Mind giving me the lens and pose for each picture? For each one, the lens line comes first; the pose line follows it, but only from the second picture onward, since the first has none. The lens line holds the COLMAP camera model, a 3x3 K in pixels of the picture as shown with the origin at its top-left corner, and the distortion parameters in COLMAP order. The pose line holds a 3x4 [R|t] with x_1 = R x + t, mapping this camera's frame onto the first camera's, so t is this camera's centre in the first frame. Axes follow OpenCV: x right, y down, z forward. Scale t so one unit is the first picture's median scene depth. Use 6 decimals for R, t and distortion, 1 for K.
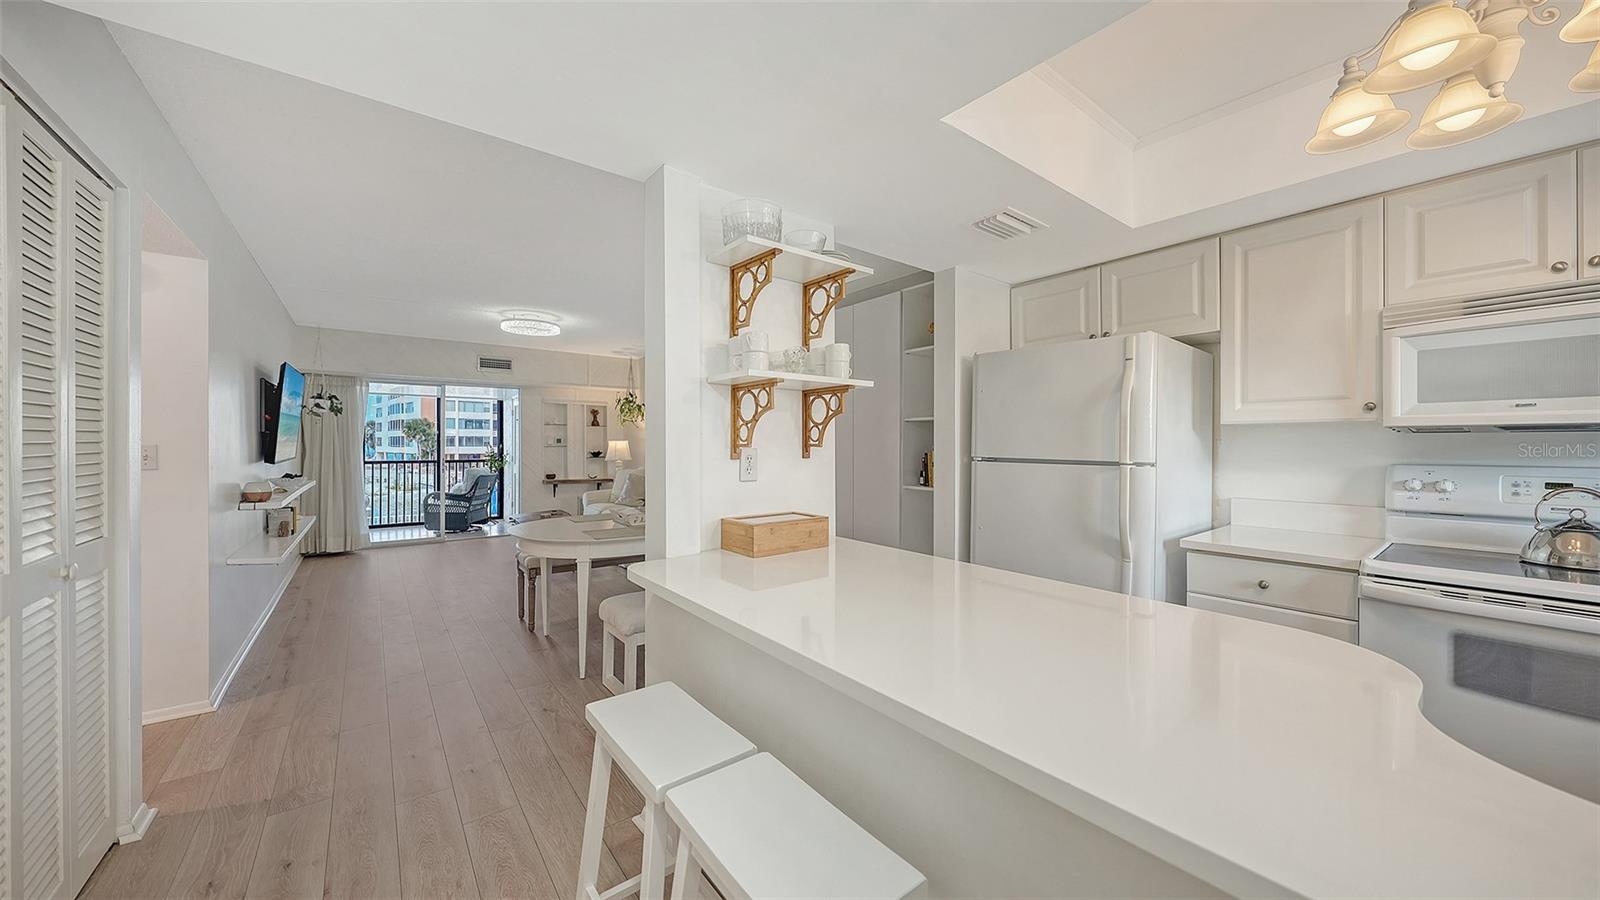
lens RADIAL K [[553.1, 0, 796.9], [0, 553.1, 442.1], [0, 0, 1]] dist [-0.007519, 0.000008]
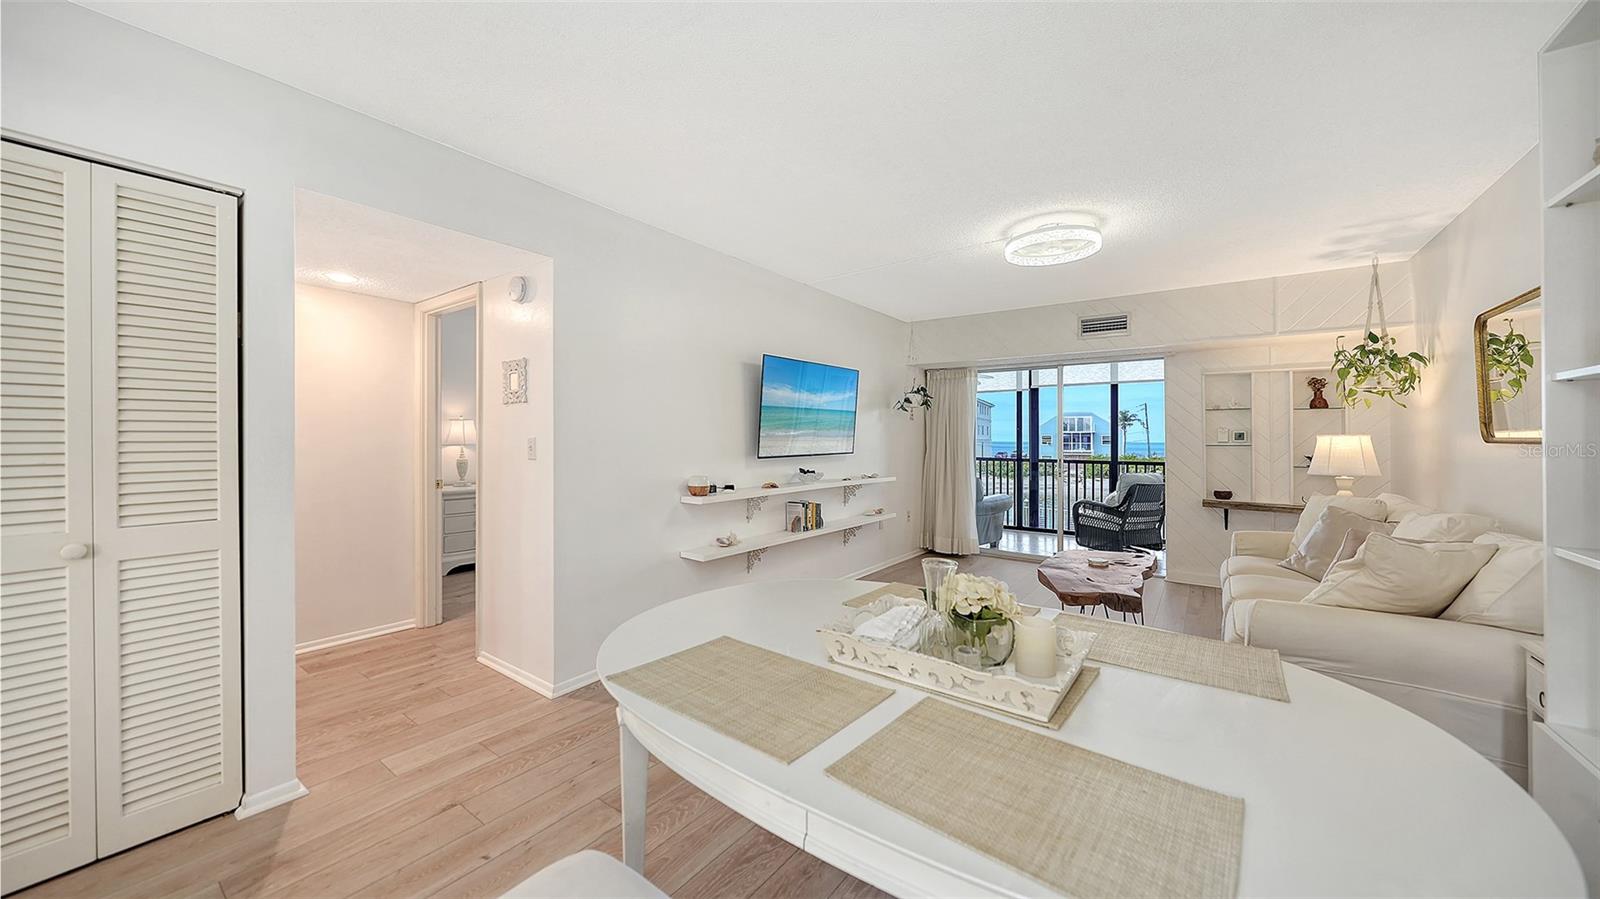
lens RADIAL K [[564.7, 0, 800.3], [0, 564.7, 442.0], [0, 0, 1]] dist [-0.006024, 0.000110]
pose [[0.280965, 0.004975, -0.959705, 0.027200], [-0.002720, 0.999987, 0.004388, 0.003324], [0.959714, 0.001378, 0.280975, 0.478219]]
